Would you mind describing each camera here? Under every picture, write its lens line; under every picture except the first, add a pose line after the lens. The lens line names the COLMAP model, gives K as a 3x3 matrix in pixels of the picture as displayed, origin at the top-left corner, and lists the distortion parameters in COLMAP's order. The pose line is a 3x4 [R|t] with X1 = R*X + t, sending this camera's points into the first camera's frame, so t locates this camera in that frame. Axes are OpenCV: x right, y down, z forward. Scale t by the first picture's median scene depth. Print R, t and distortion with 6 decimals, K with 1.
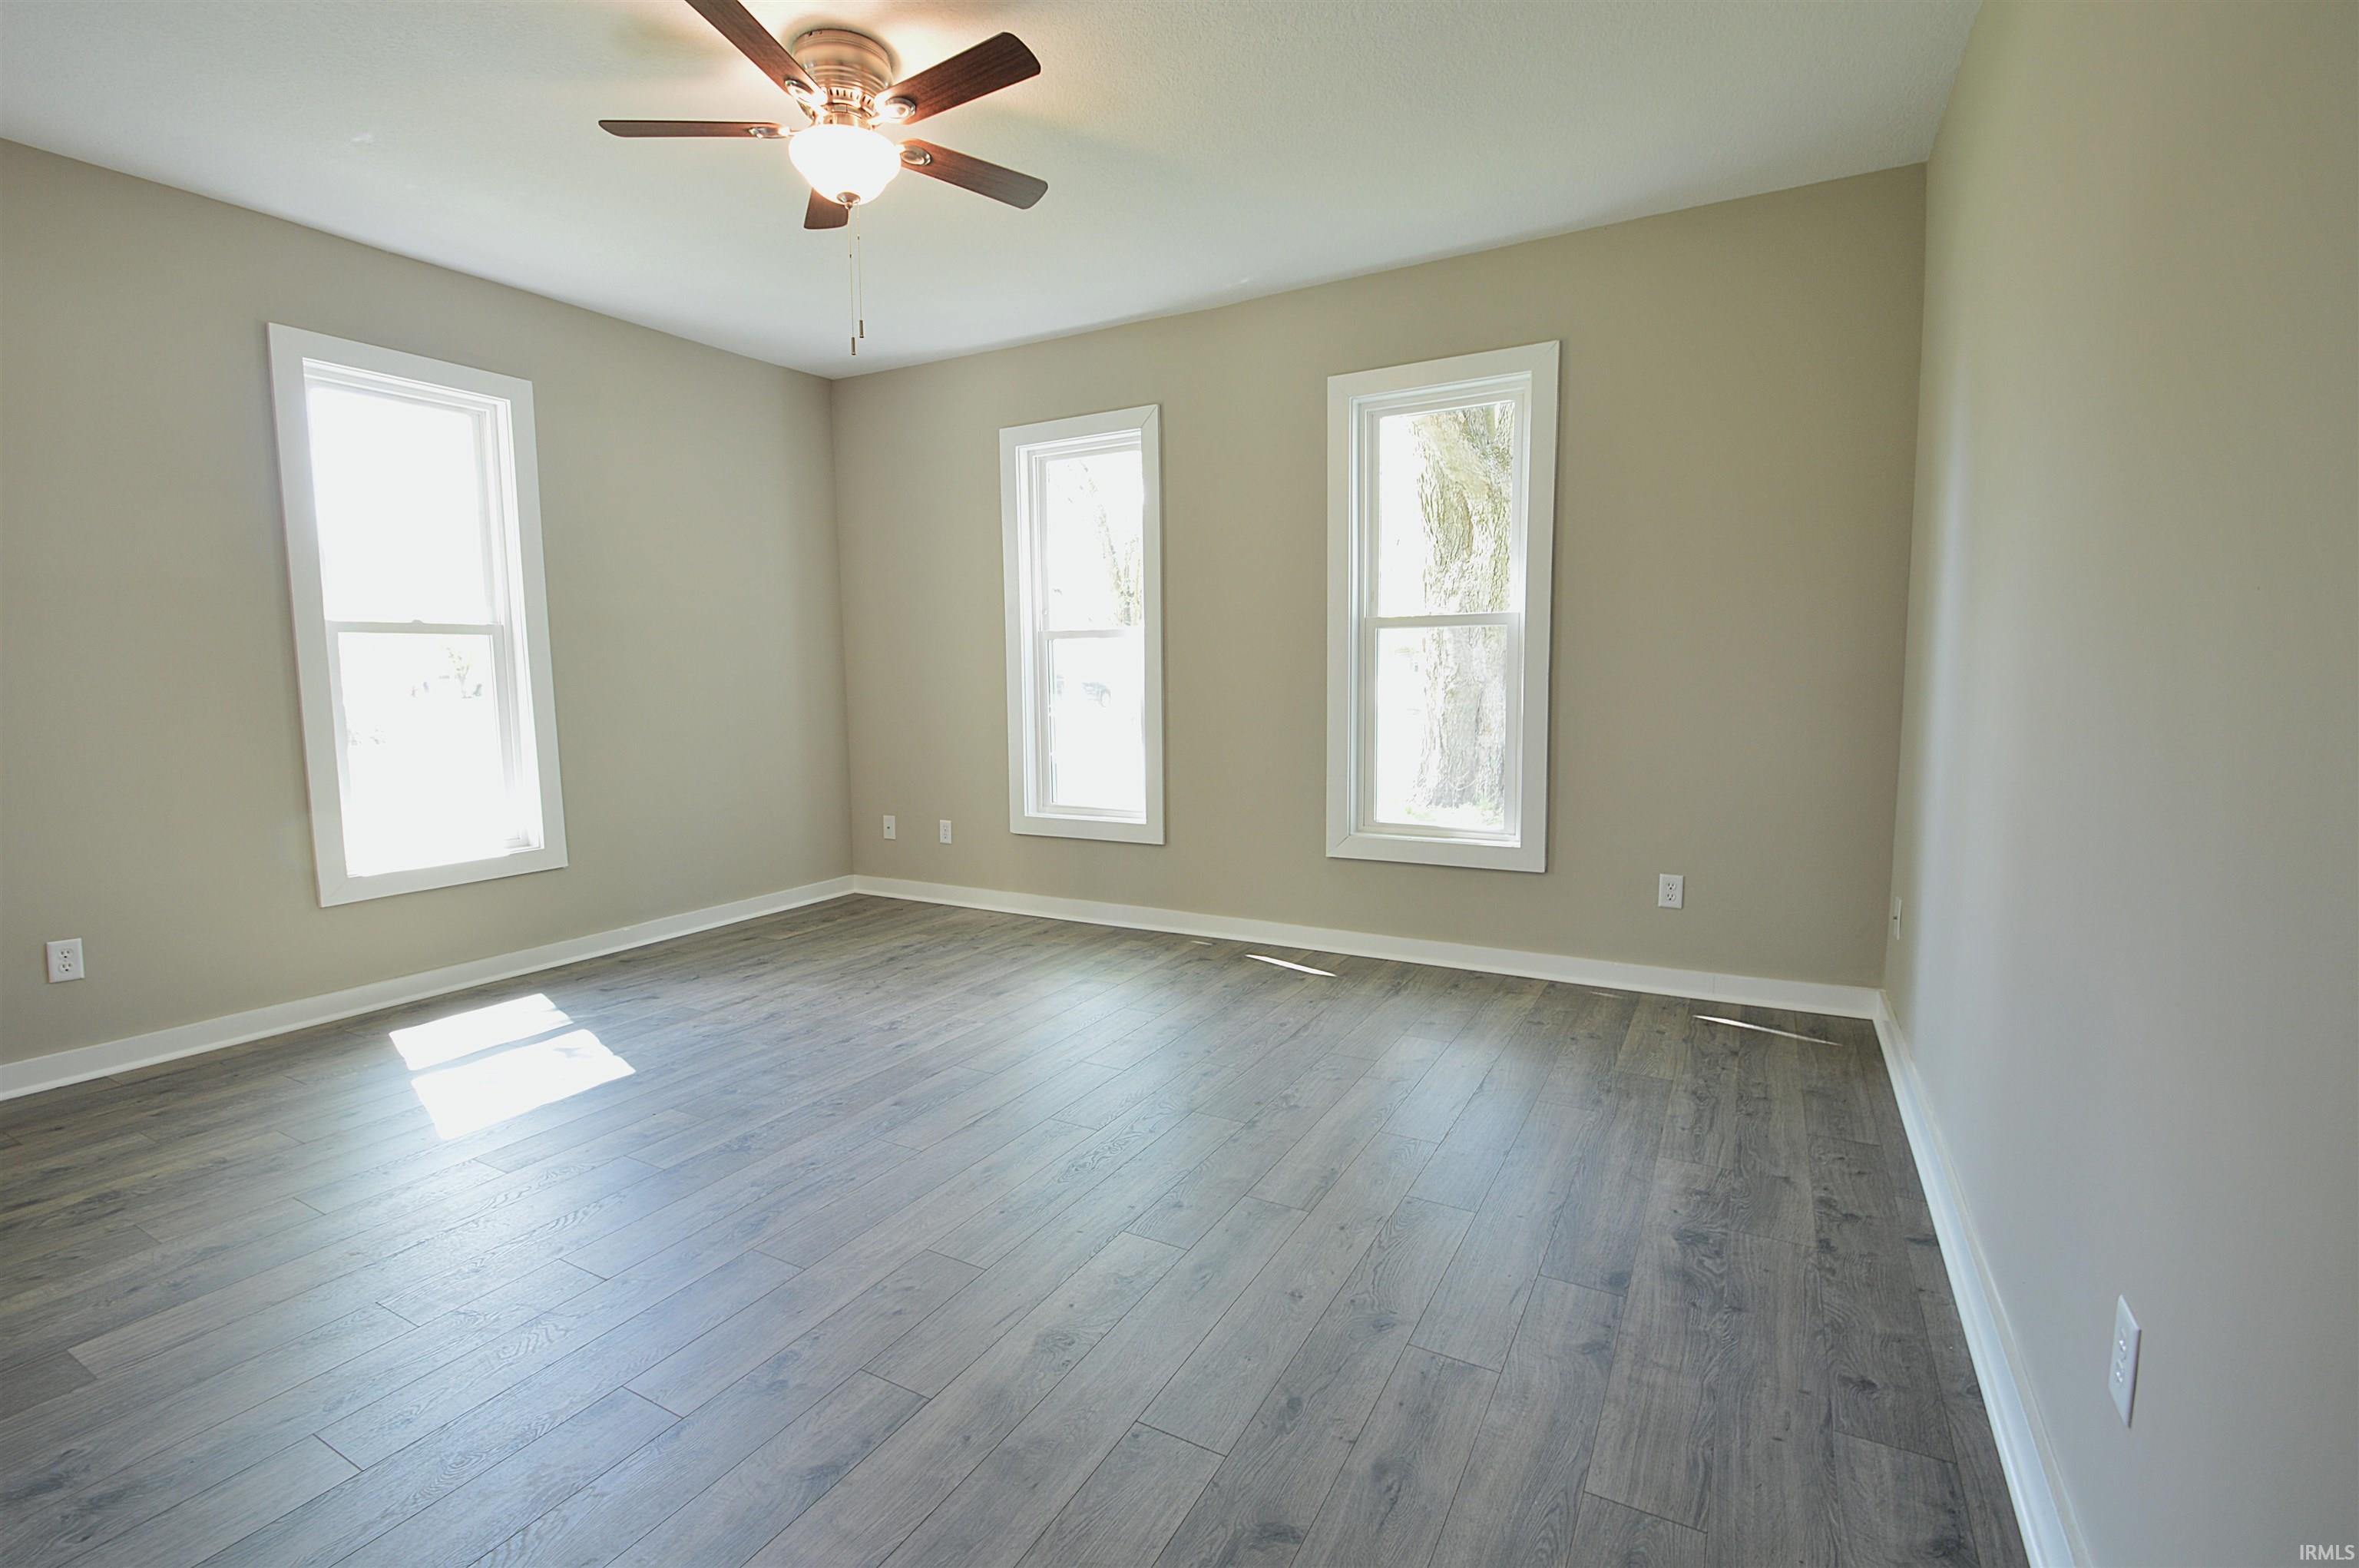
lens RADIAL K [[1050.7, 0, 1151.4], [0, 1050.7, 777.2], [0, 0, 1]] dist [-0.000923, -0.016267]
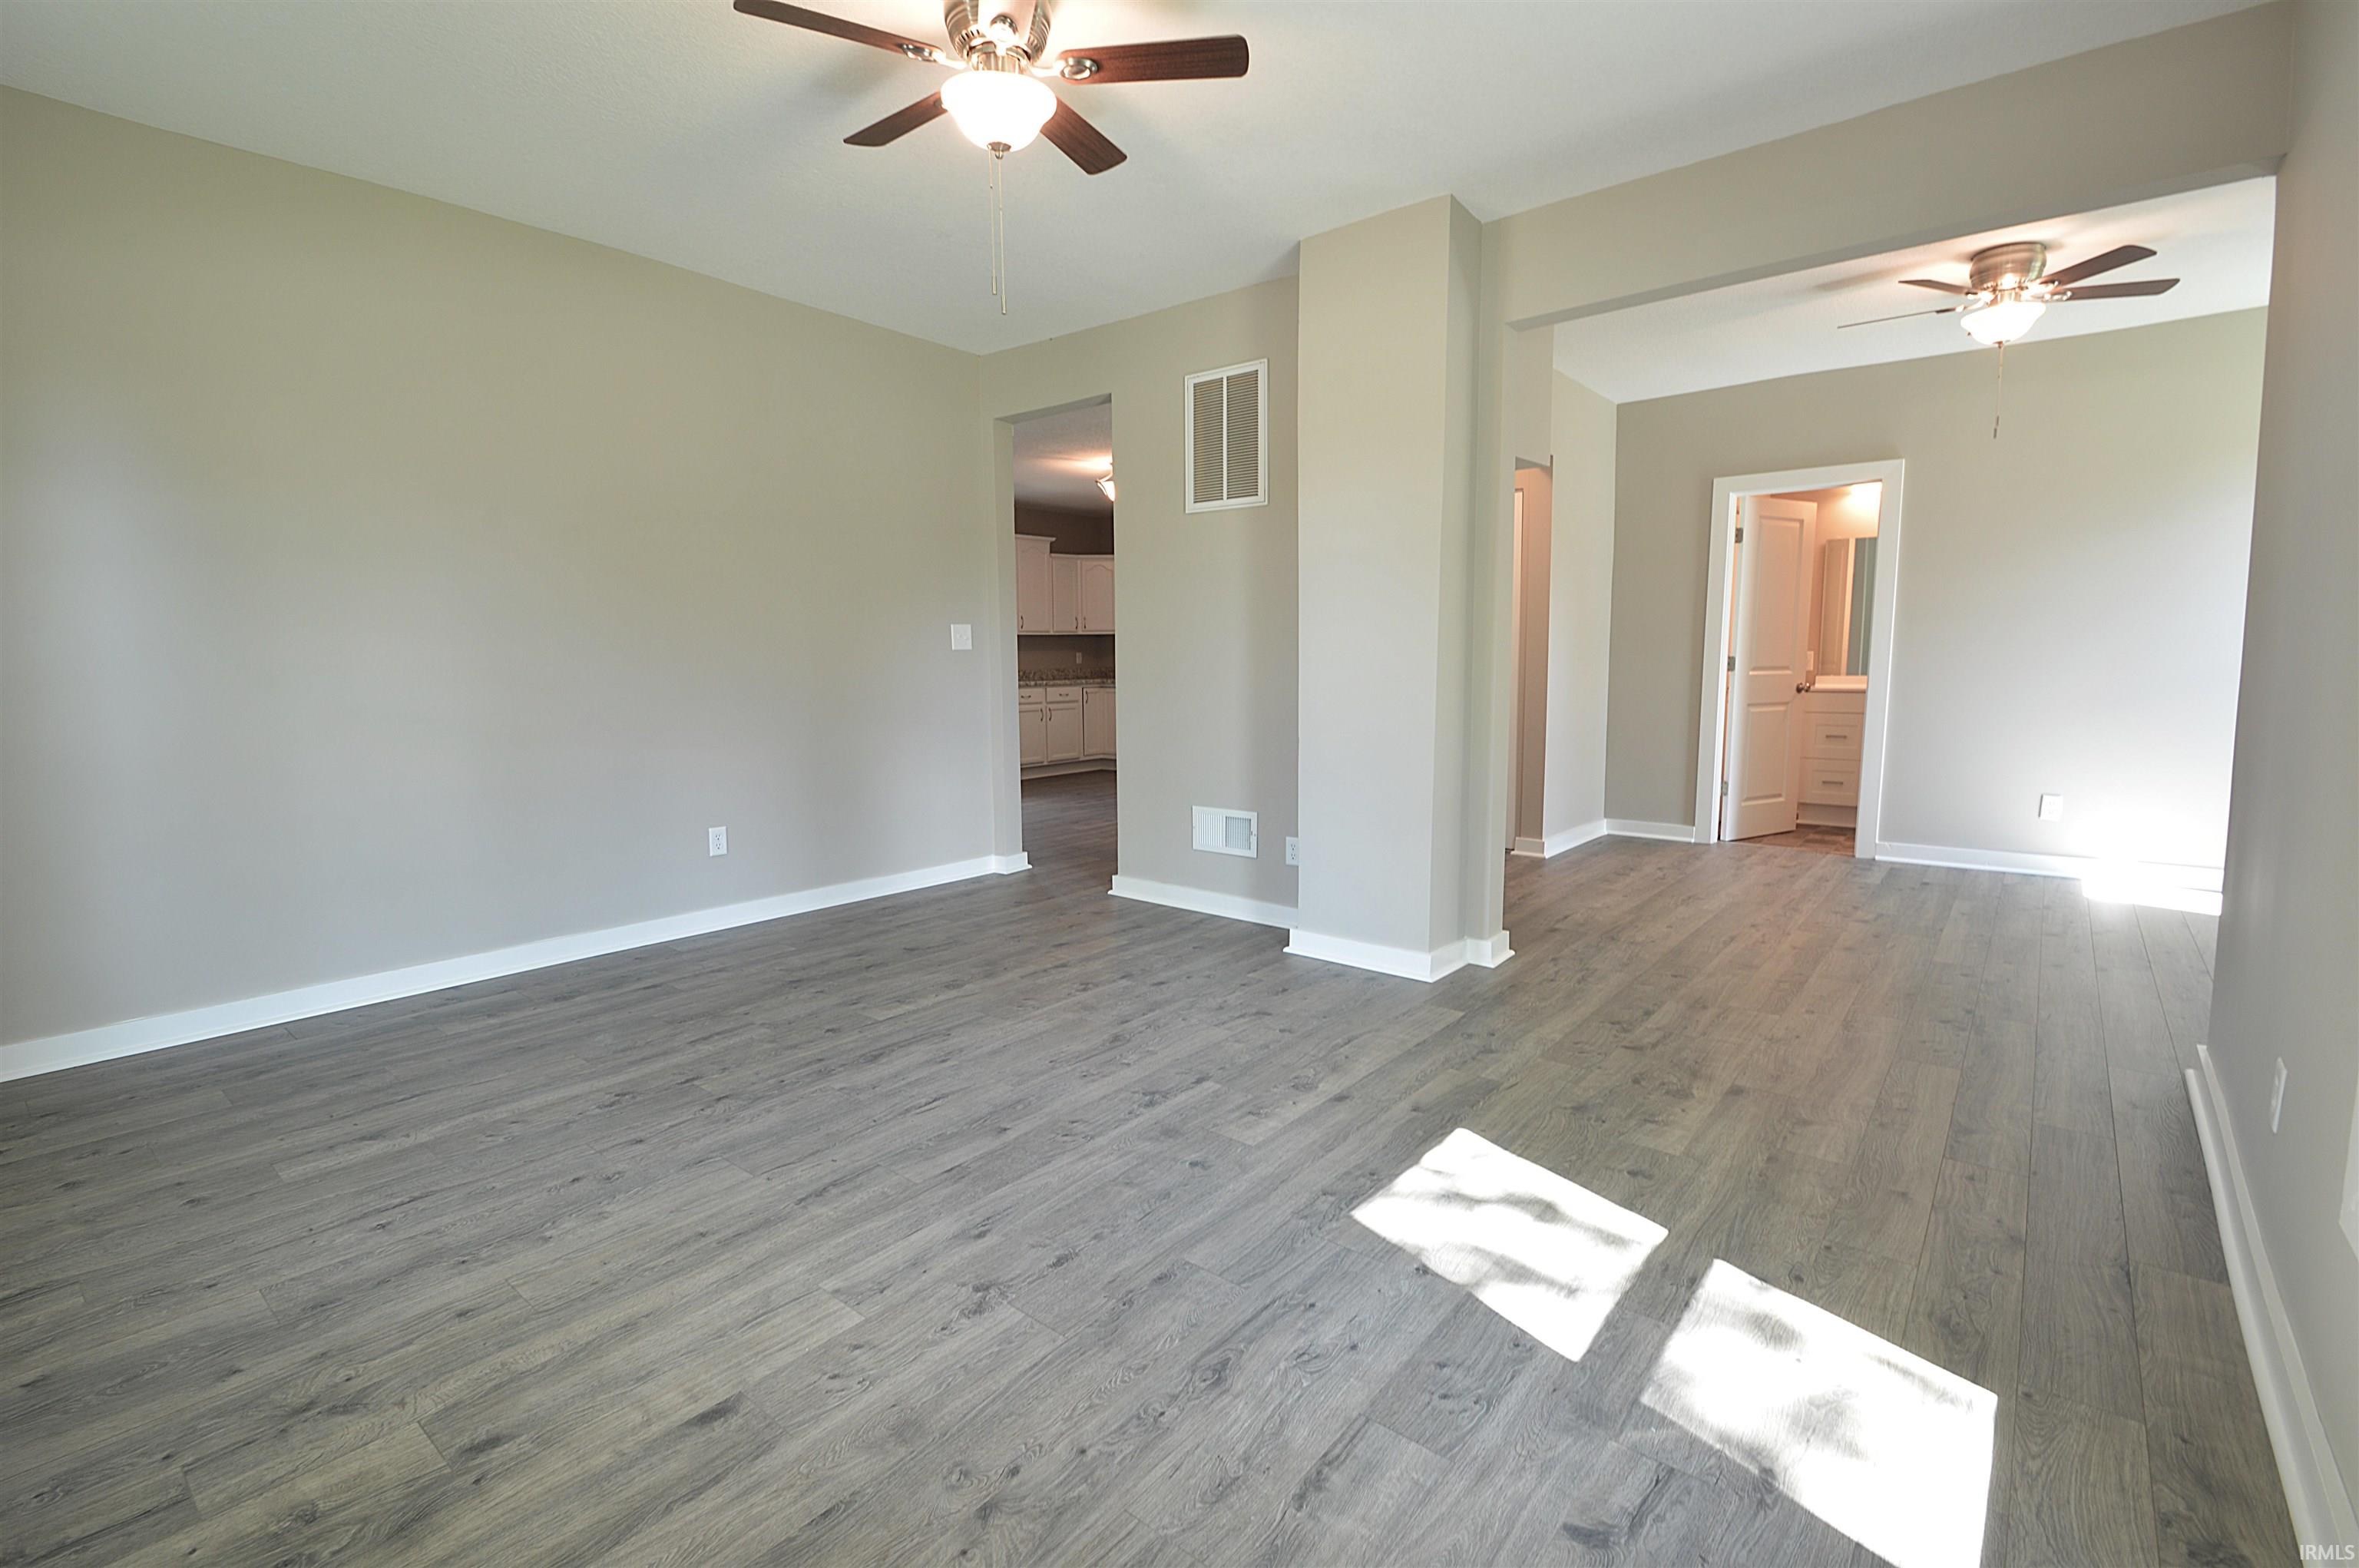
lens RADIAL K [[1050.7, 0, 1151.4], [0, 1050.7, 777.2], [0, 0, 1]] dist [-0.000923, -0.016267]
pose [[-0.983768, -0.009970, 0.179168, -0.441393], [0.028123, 0.977551, 0.208813, -0.142586], [-0.177228, 0.210462, -0.961403, 1.493947]]
